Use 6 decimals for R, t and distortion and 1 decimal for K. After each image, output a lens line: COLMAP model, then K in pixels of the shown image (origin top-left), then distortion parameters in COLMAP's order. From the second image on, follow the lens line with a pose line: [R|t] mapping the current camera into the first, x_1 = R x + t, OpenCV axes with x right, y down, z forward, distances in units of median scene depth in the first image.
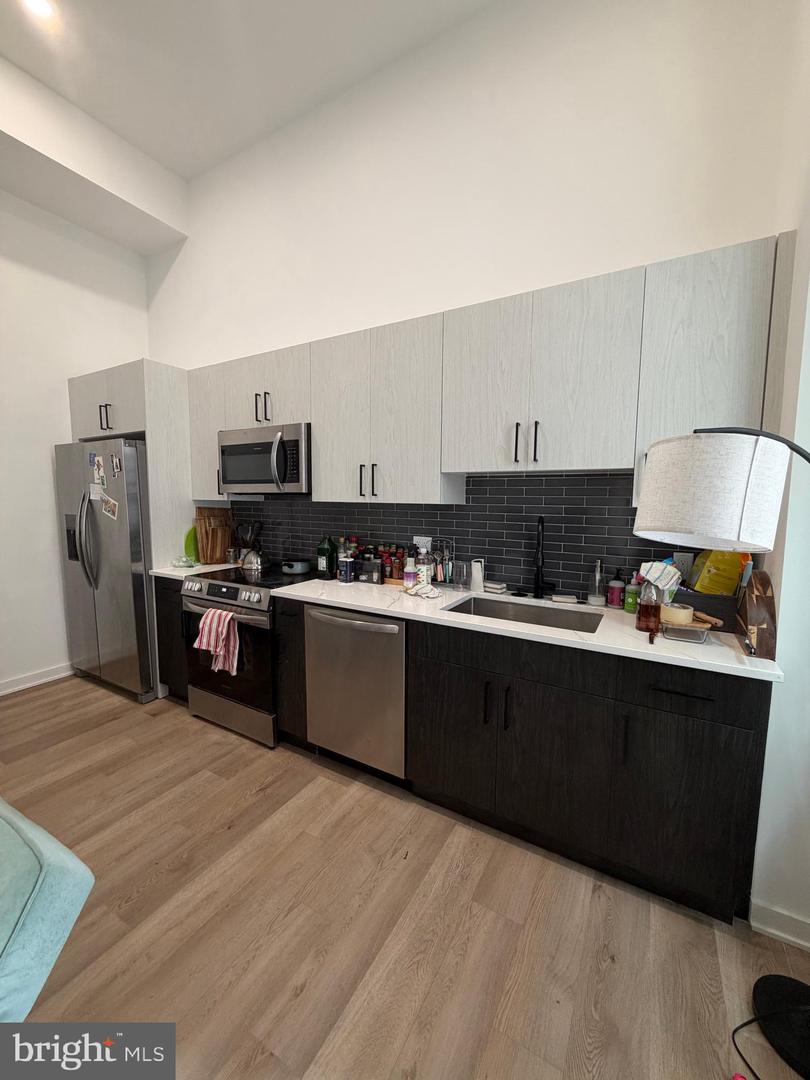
lens RADIAL K [[429.3, 0, 405.7], [0, 429.3, 538.5], [0, 0, 1]] dist [-0.000443, 0.000137]
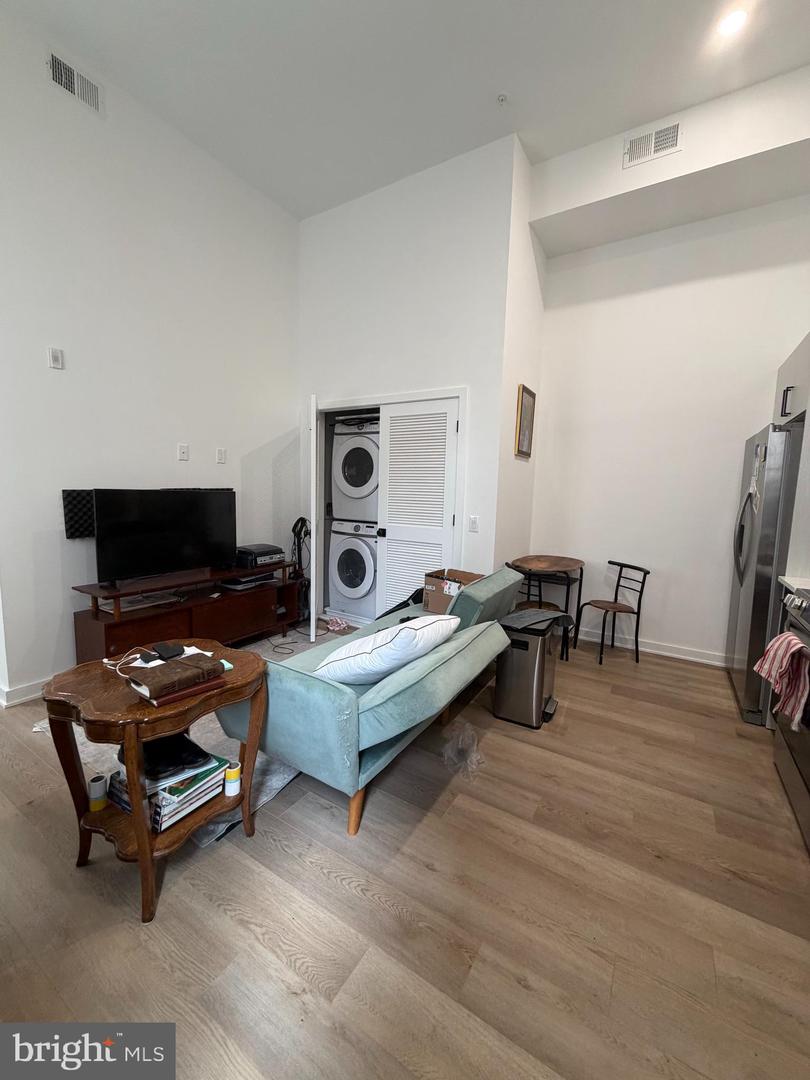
lens RADIAL K [[429.3, 0, 405.5], [0, 429.3, 538.4], [0, 0, 1]] dist [-0.000443, 0.000137]
pose [[-0.029668, 0.102670, -0.994273, 0.380422], [-0.122953, 0.986782, 0.105565, 0.003510], [0.991969, 0.125381, -0.016652, 0.393723]]
